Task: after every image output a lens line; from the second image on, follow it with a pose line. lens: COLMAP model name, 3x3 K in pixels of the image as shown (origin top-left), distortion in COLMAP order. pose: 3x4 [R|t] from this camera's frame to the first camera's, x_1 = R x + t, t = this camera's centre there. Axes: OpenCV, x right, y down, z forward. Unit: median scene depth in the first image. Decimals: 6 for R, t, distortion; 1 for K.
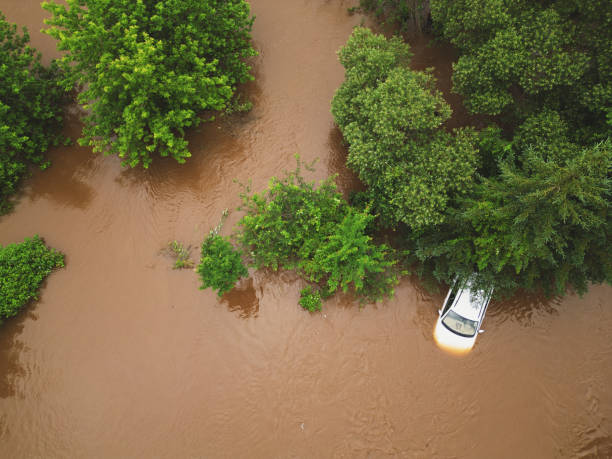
lens RADIAL K [[430.3, 0, 306.0], [0, 430.3, 229.5], [0, 0, 1]] dist [0.028948, -0.003698]
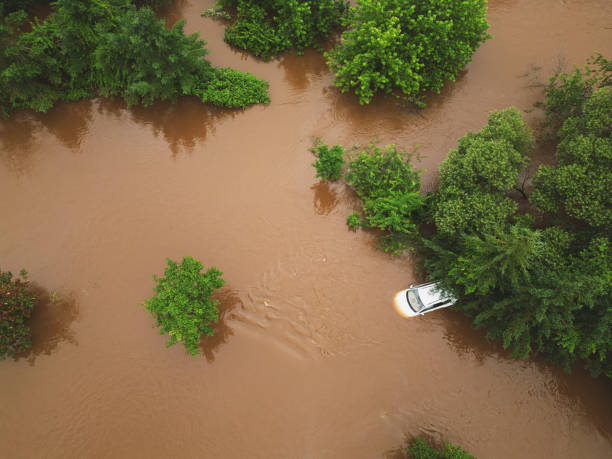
lens RADIAL K [[430.3, 0, 306.0], [0, 430.3, 229.5], [0, 0, 1]] dist [0.028948, -0.003698]
pose [[0.672232, 0.694697, -0.255931, 0.299045], [-0.693834, 0.711754, 0.109548, 0.137368], [0.258263, 0.103932, 0.960468, -0.498415]]
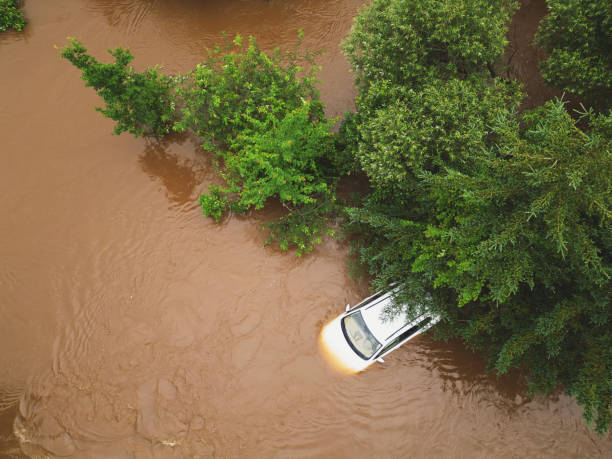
lens RADIAL K [[430.3, 0, 306.0], [0, 430.3, 229.5], [0, 0, 1]] dist [0.028948, -0.003698]
pose [[0.830189, 0.521993, -0.195727, 0.313403], [-0.520031, 0.851631, 0.065508, 0.068250], [0.200882, 0.047400, 0.978468, 0.269217]]
